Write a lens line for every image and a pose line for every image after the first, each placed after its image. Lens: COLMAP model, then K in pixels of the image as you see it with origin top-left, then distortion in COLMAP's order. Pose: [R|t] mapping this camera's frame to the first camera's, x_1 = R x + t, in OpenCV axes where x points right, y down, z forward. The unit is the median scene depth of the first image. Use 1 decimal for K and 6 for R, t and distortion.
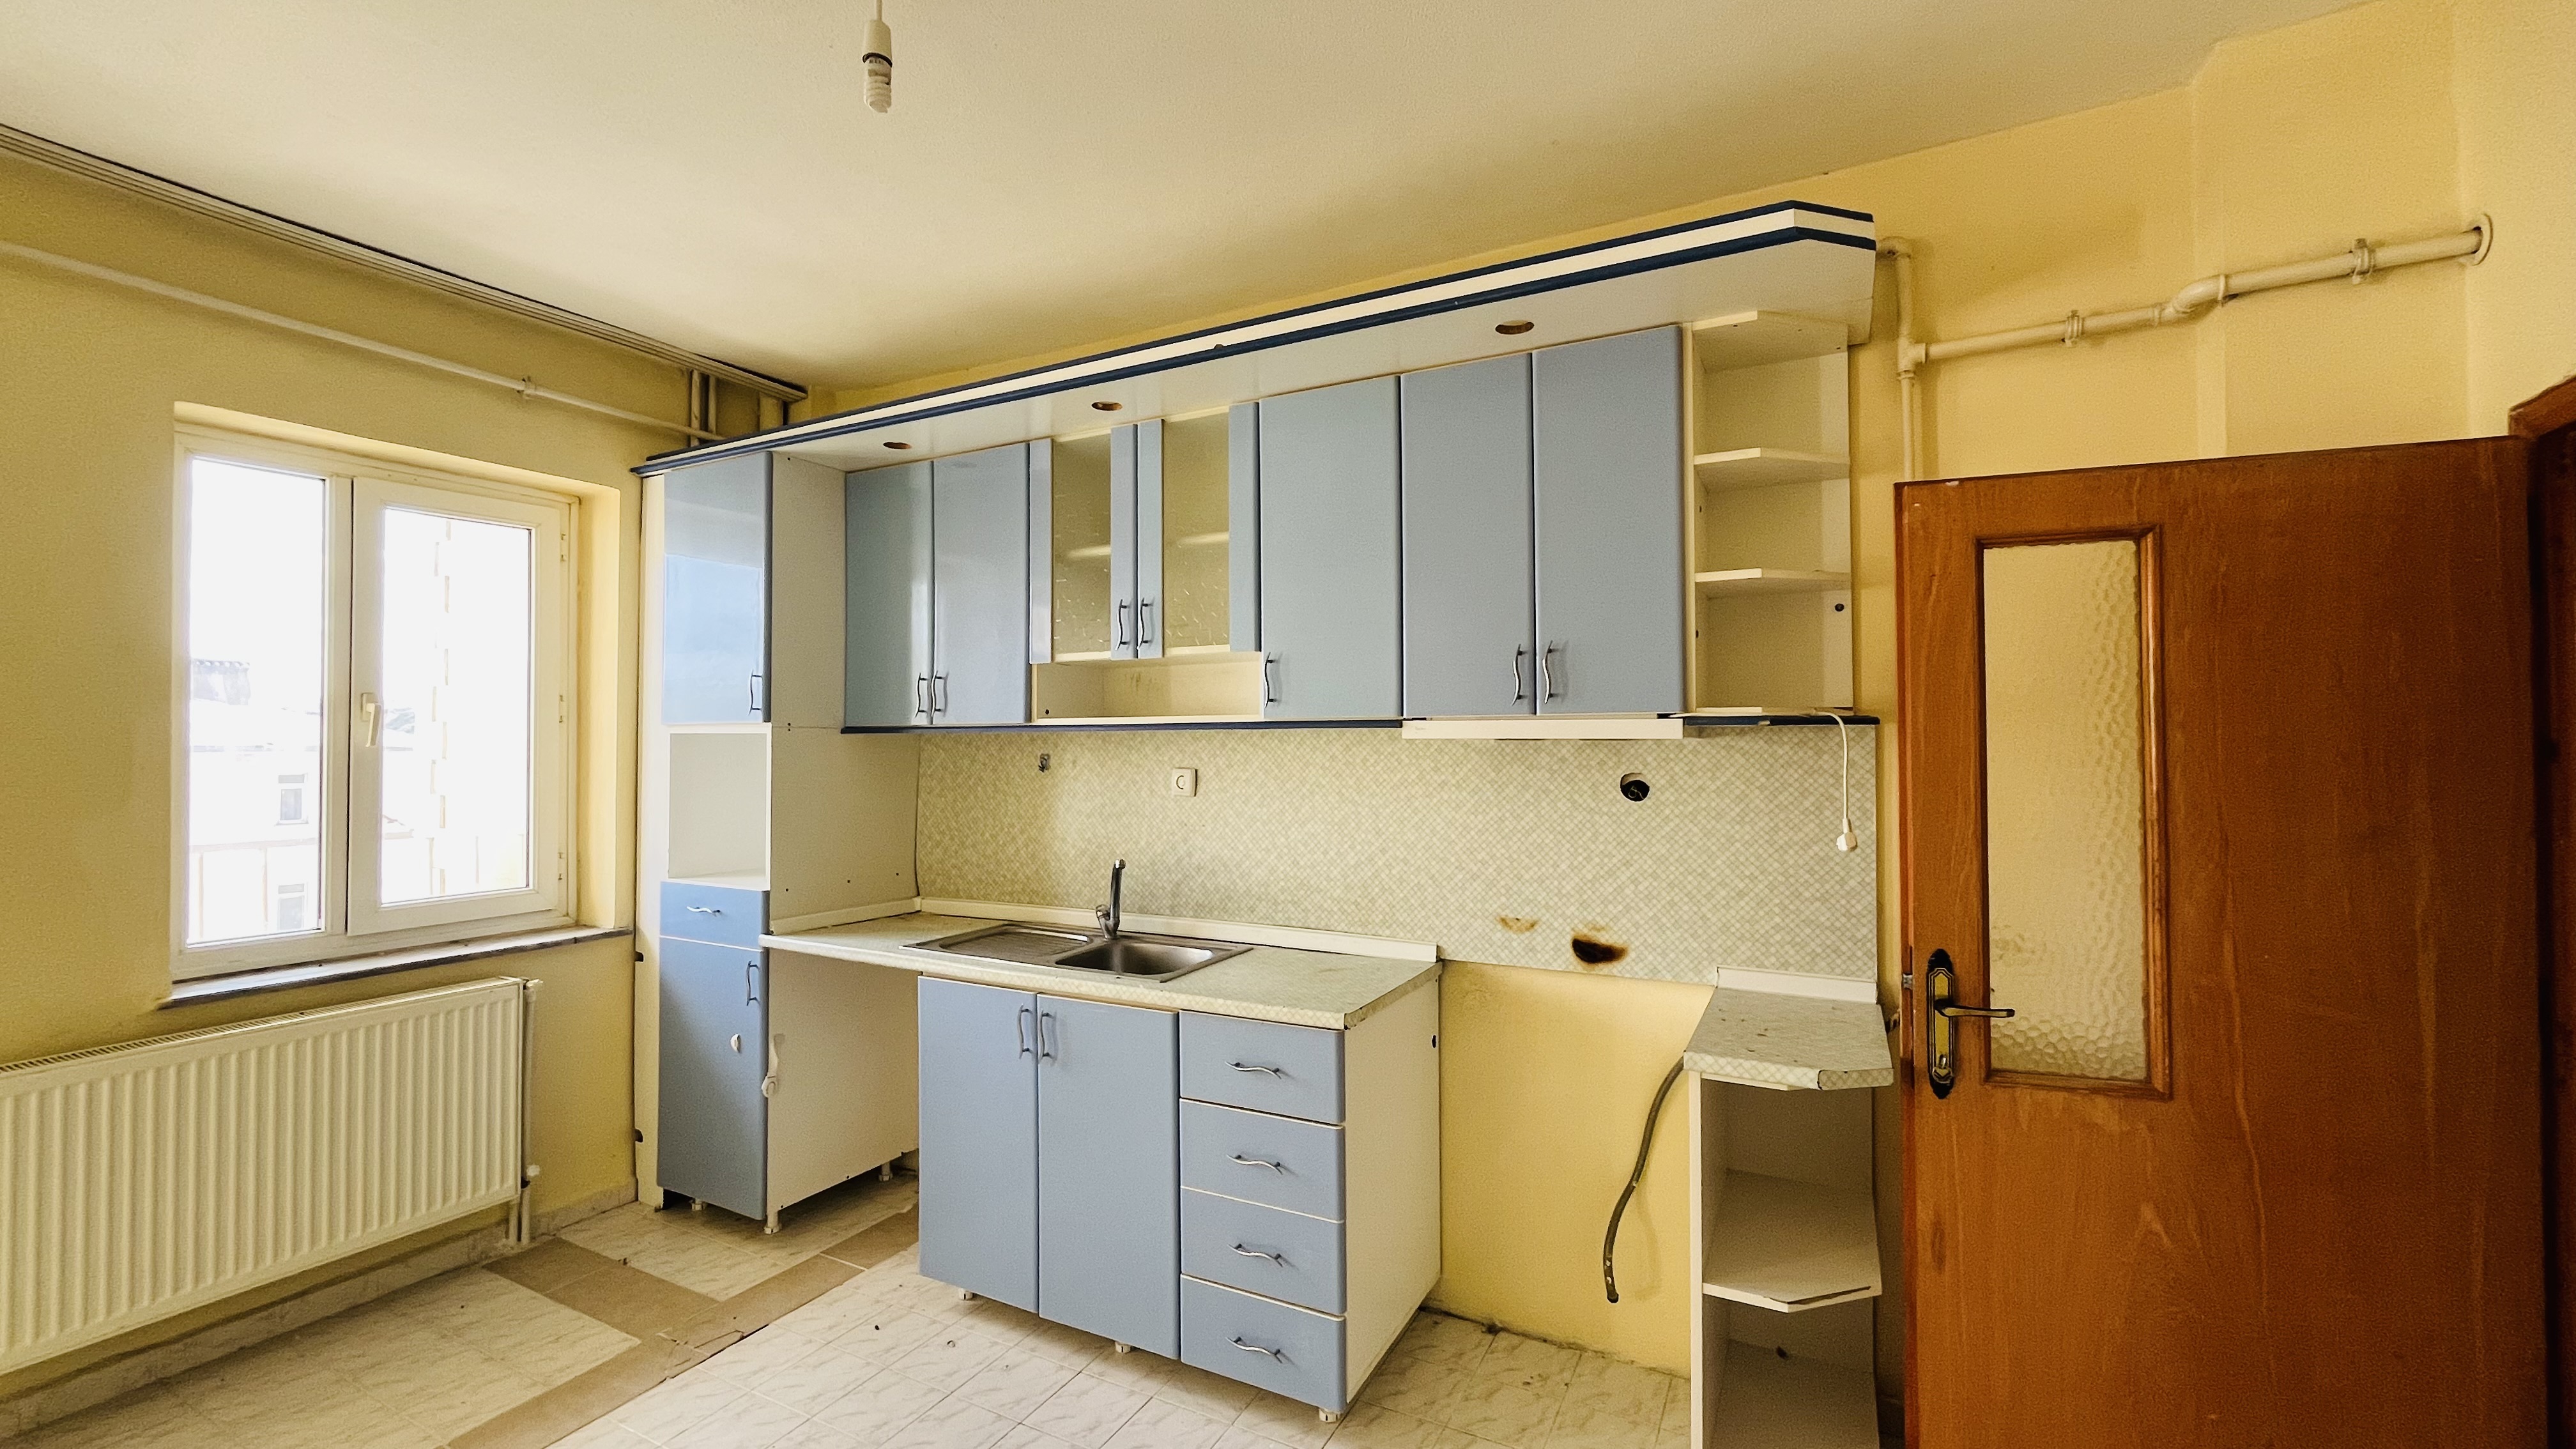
lens RADIAL K [[1038.0, 0, 1282.2], [0, 1038.0, 723.4], [0, 0, 1]] dist [-0.004188, -0.000064]
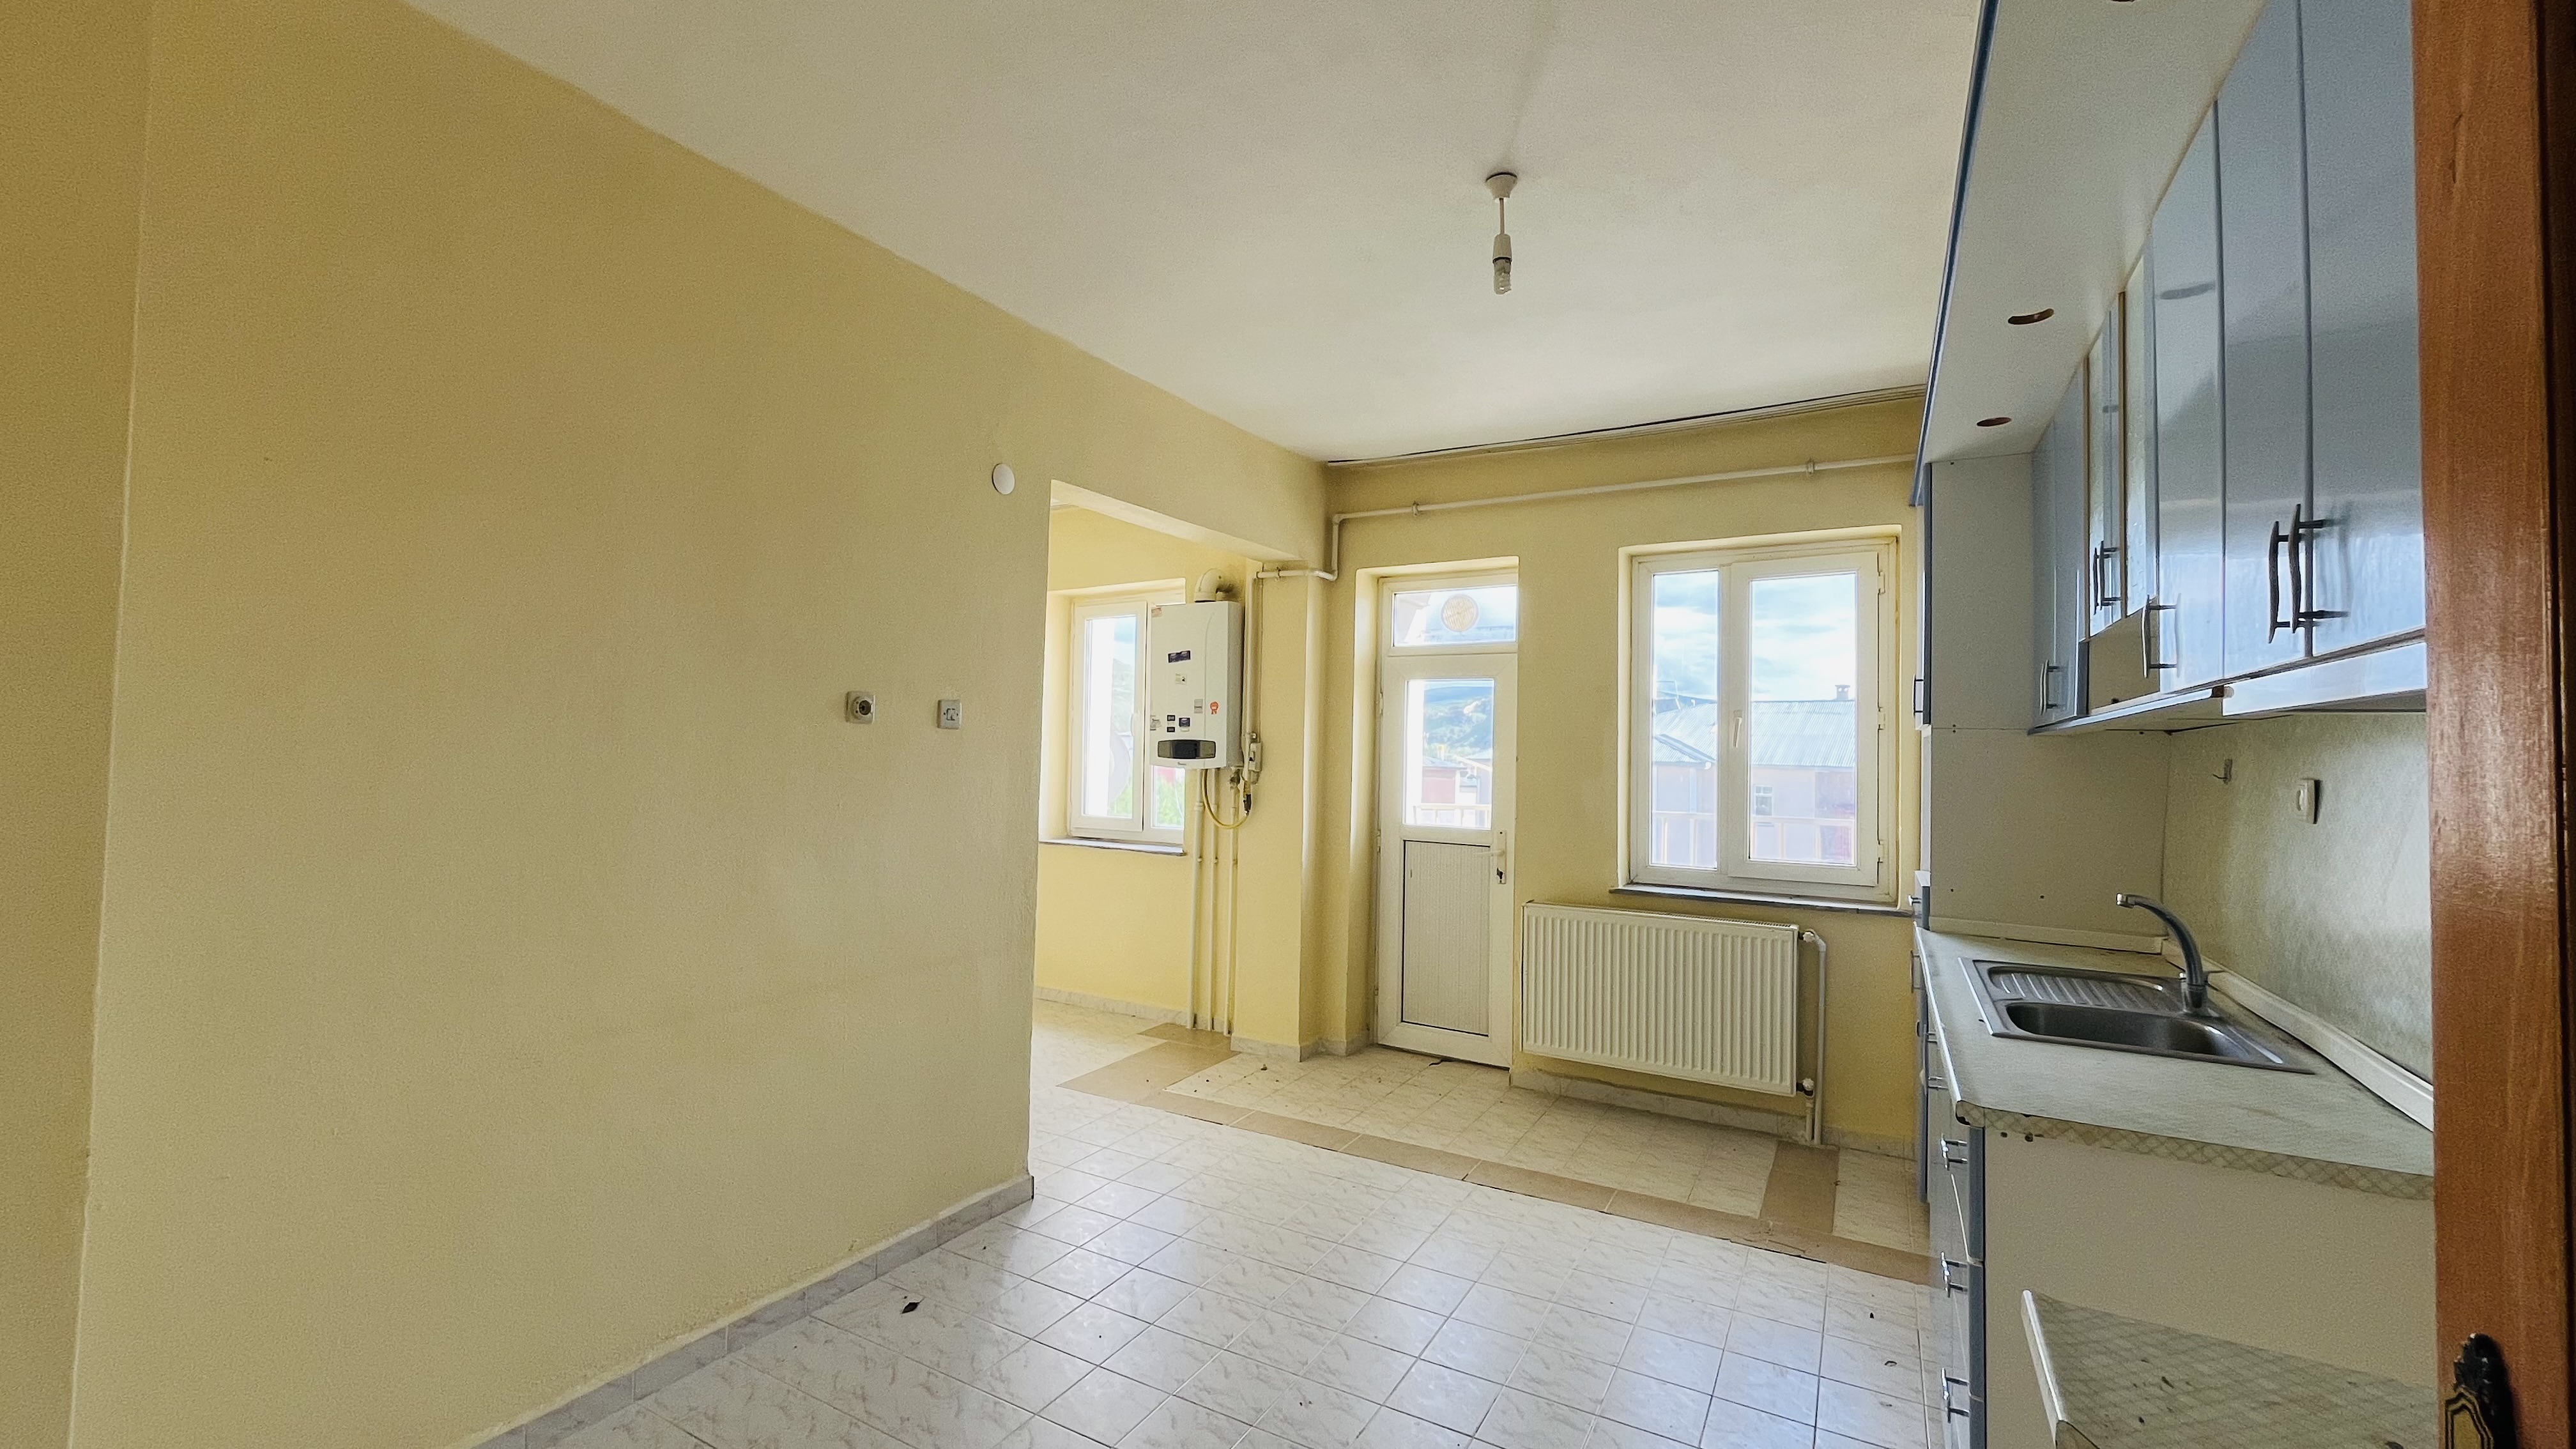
lens RADIAL K [[1038.0, 0, 1282.2], [0, 1038.0, 723.4], [0, 0, 1]] dist [-0.004188, -0.000064]
pose [[-0.034502, -0.026230, -0.999060, 0.627052], [-0.003602, 0.999652, -0.026121, 0.031130], [0.999398, 0.002698, -0.034585, 0.436773]]
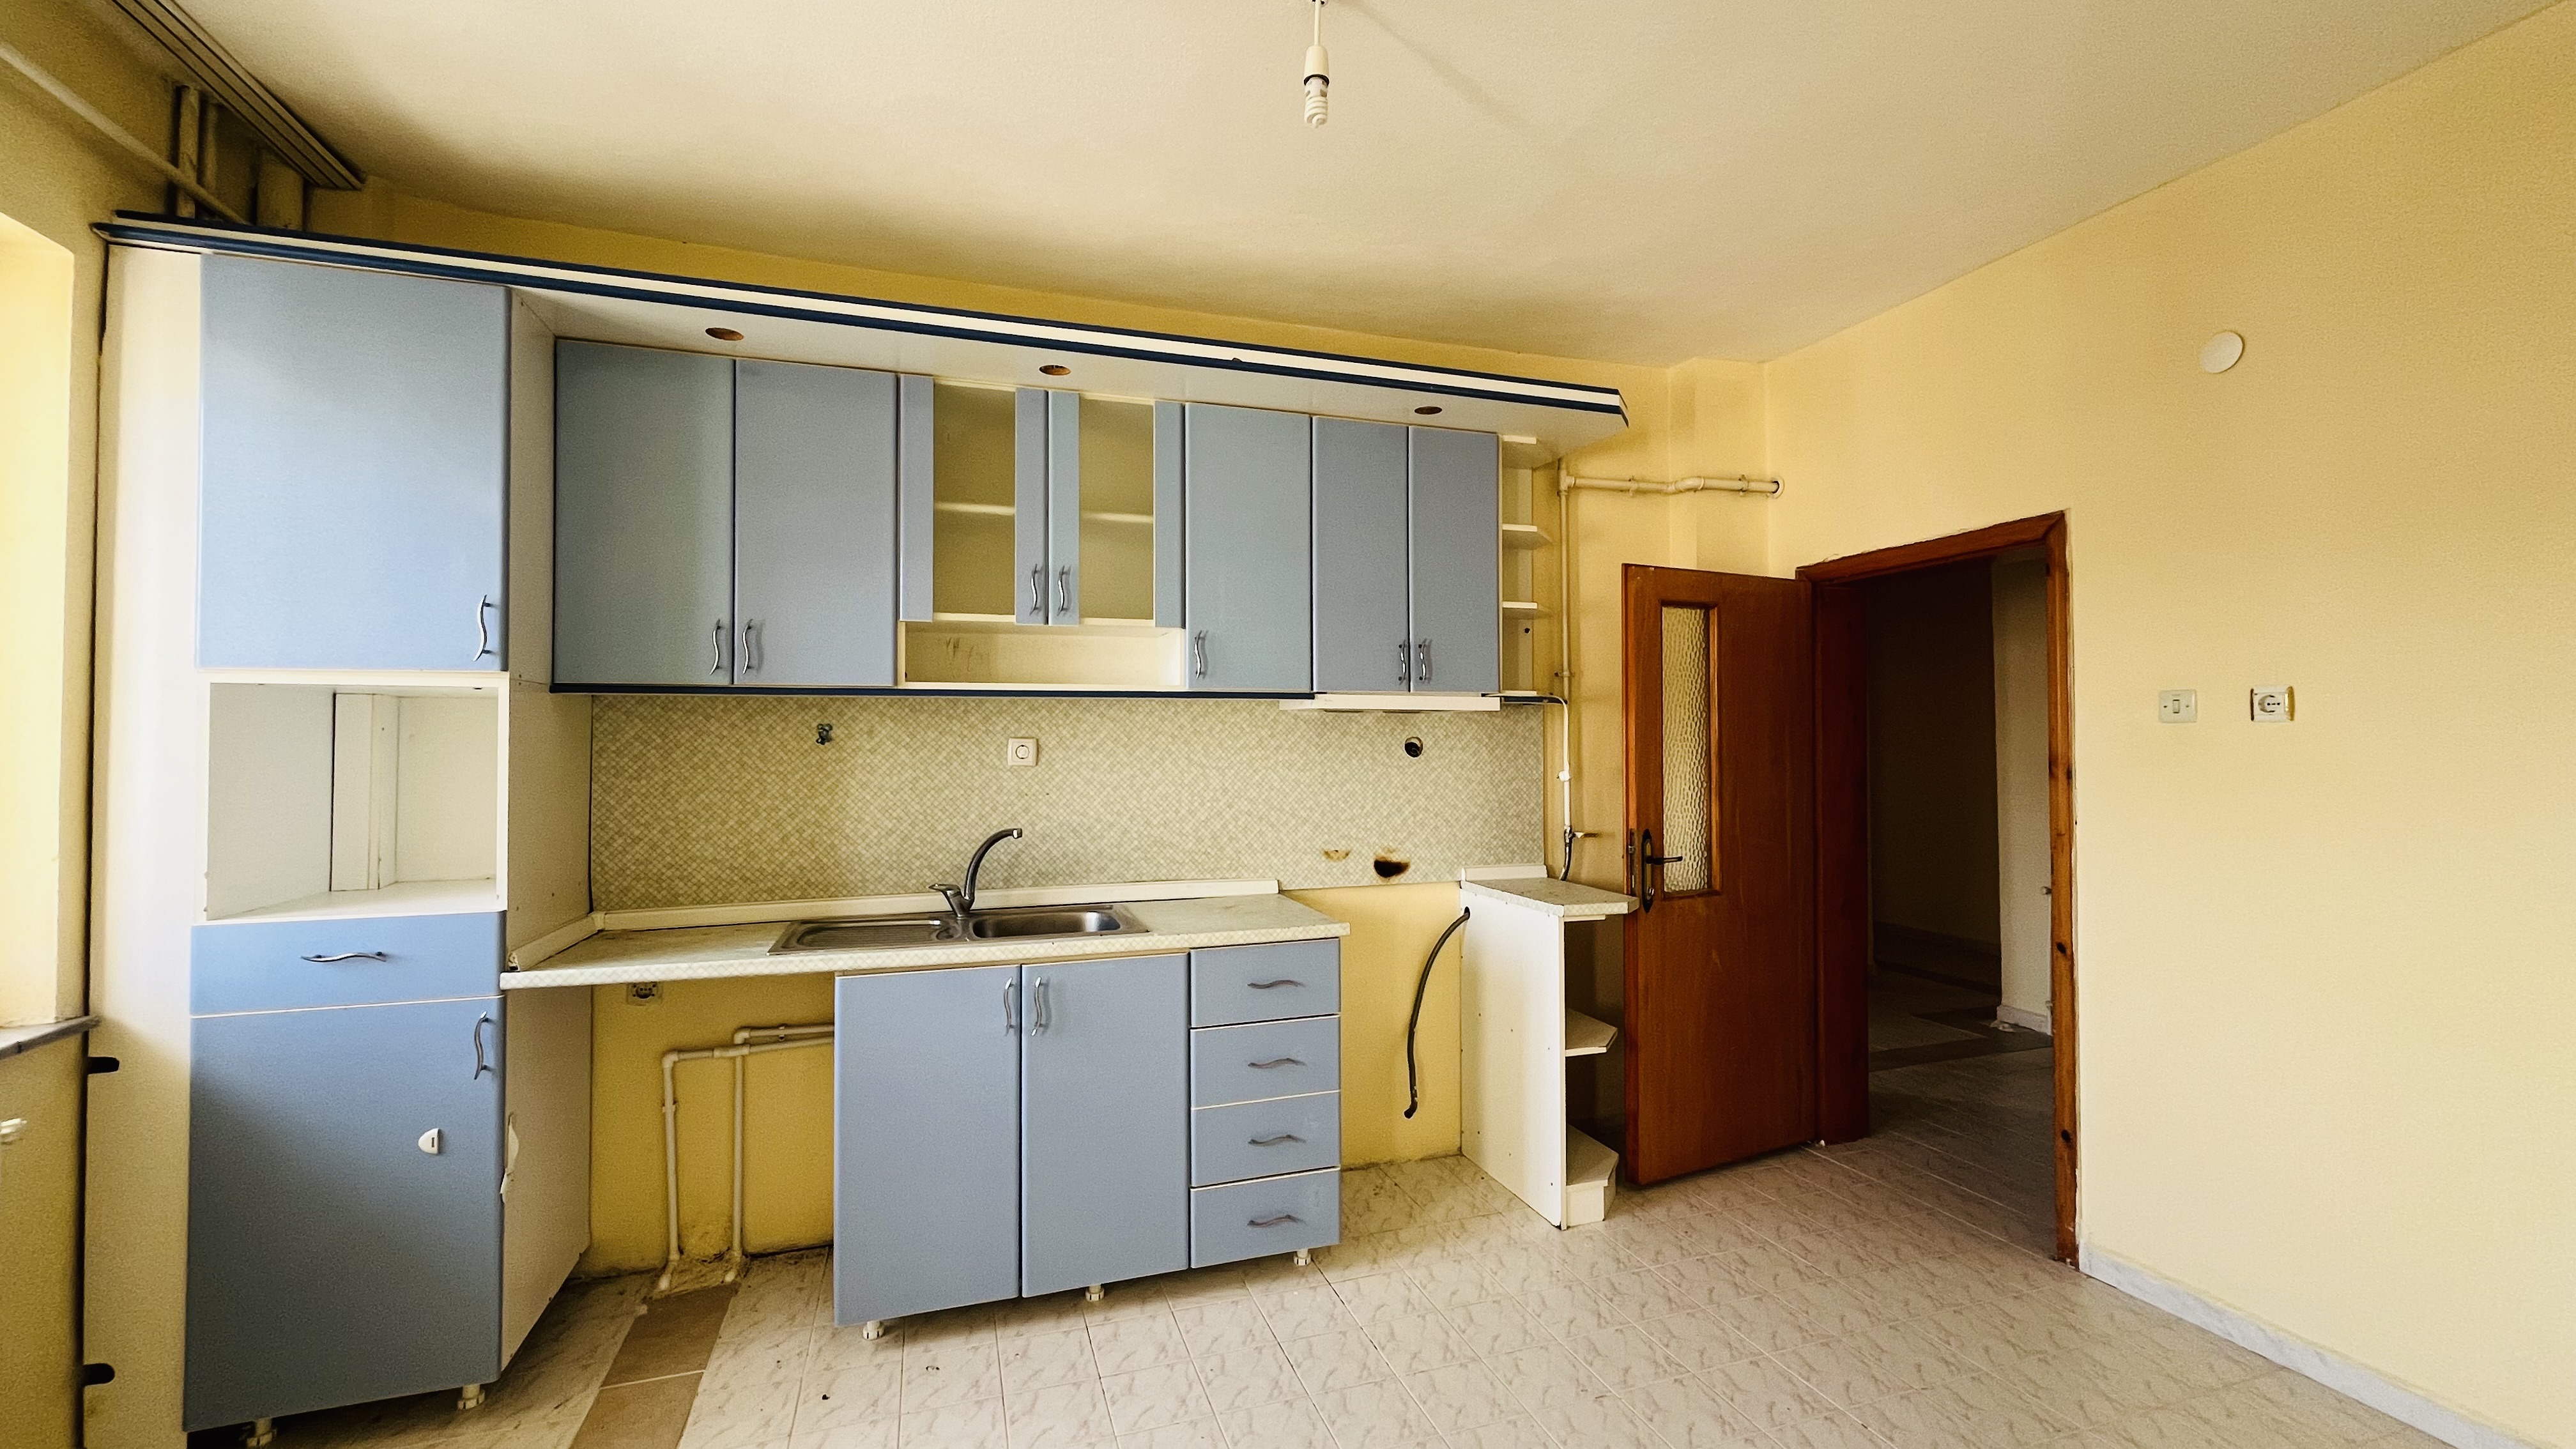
lens RADIAL K [[1038.0, 0, 1282.2], [0, 1038.0, 723.4], [0, 0, 1]] dist [-0.004188, -0.000064]
pose [[0.689578, 0.011747, 0.724116, -0.716196], [-0.011744, 0.999918, -0.005038, 0.034887], [-0.724116, -0.005030, 0.689660, 0.148362]]
